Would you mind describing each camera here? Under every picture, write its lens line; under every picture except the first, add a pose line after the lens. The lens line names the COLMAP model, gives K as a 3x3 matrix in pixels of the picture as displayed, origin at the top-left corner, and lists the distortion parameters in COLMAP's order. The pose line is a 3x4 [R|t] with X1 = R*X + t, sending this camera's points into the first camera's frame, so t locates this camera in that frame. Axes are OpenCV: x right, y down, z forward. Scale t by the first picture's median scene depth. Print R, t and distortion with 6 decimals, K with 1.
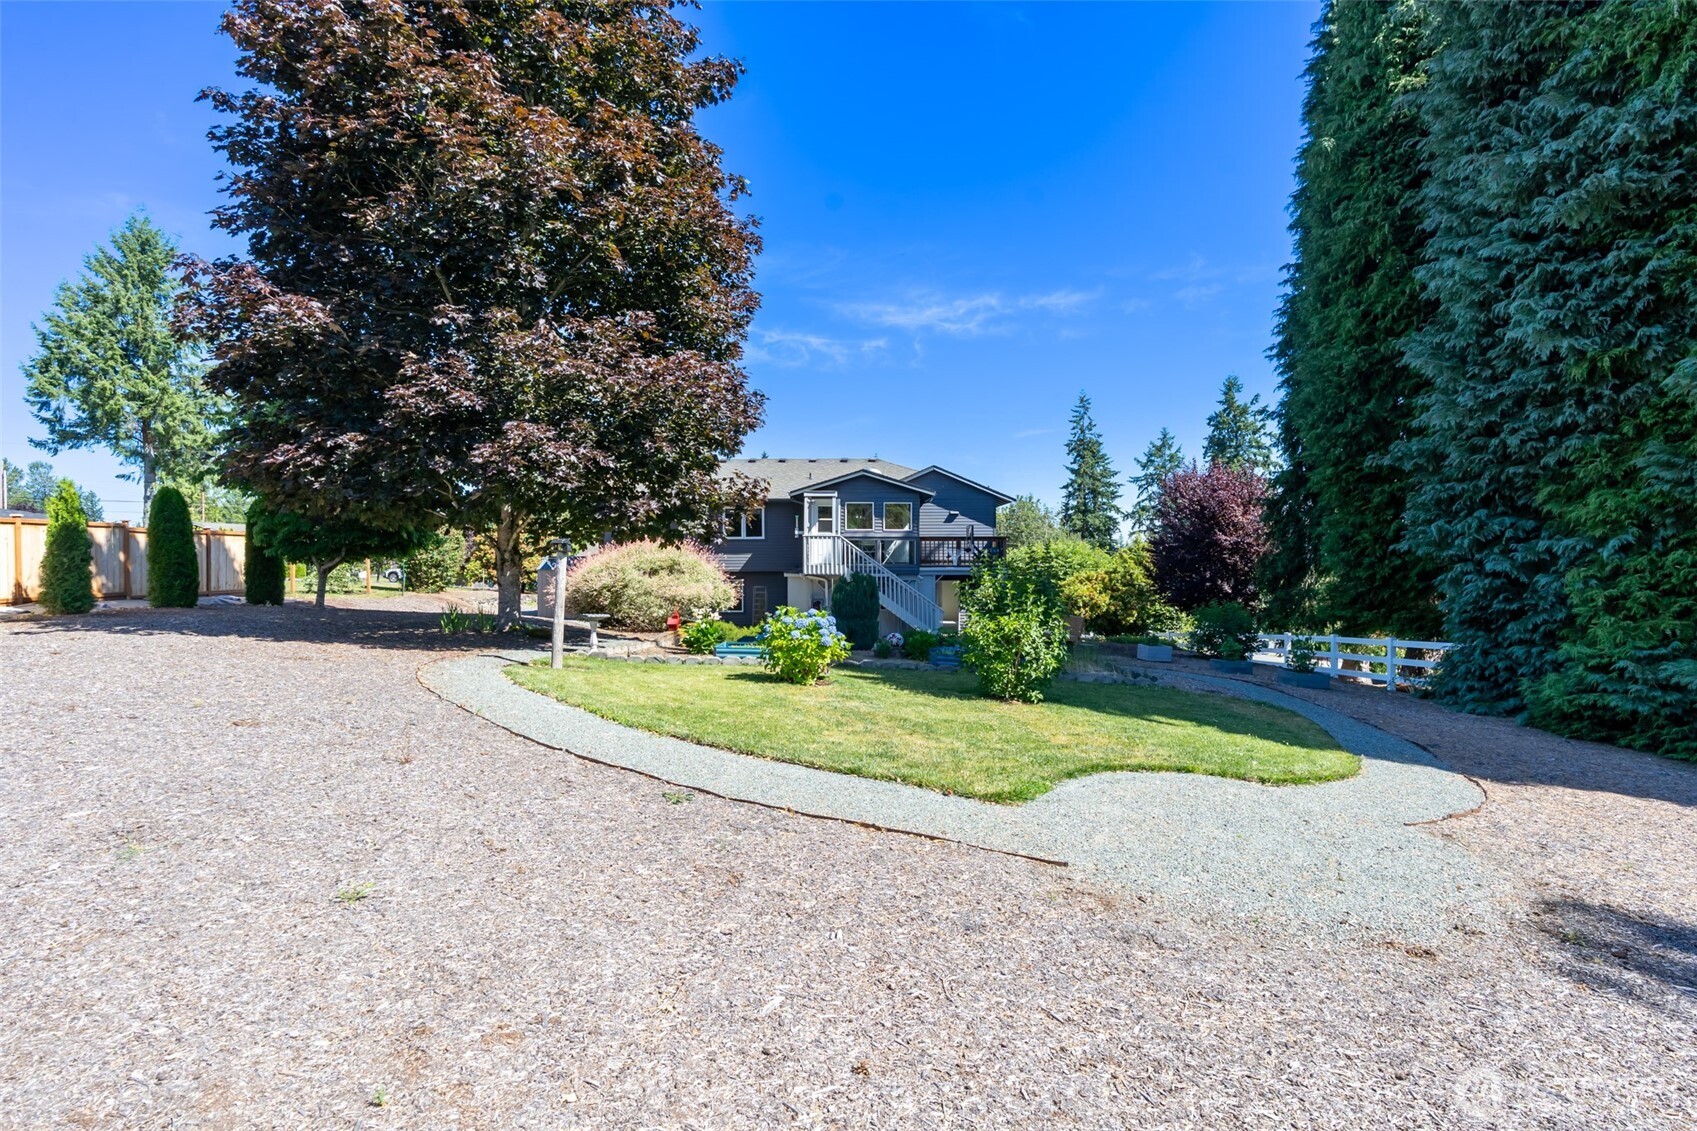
lens RADIAL K [[782.5, 0, 848.6], [0, 782.5, 570.1], [0, 0, 1]] dist [-0.005624, -0.002750]
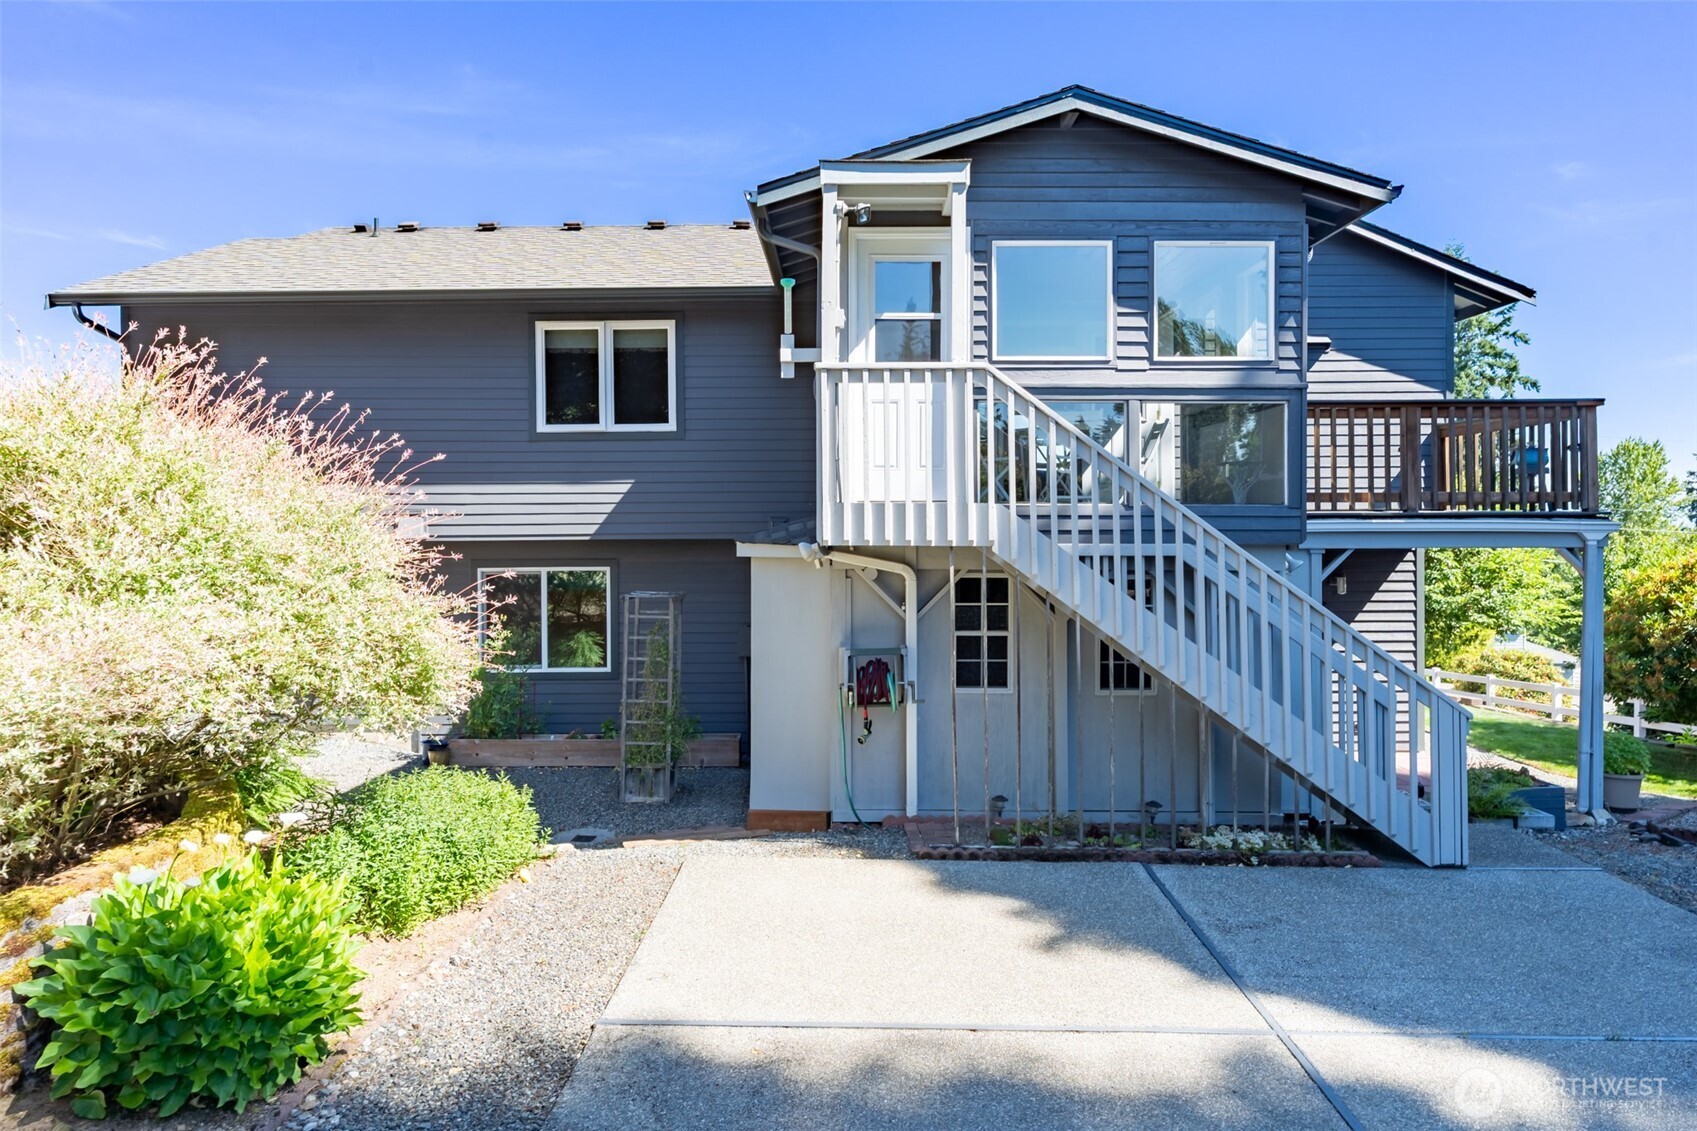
lens RADIAL K [[1075.6, 0, 848.5], [0, 1075.6, 562.2], [0, 0, 1]] dist [0.000109, 0.000002]
pose [[0.999864, -0.010163, -0.012958, -0.044738], [0.010294, 0.999896, 0.010081, 0.006736], [0.012854, -0.010213, 0.999865, 0.680717]]
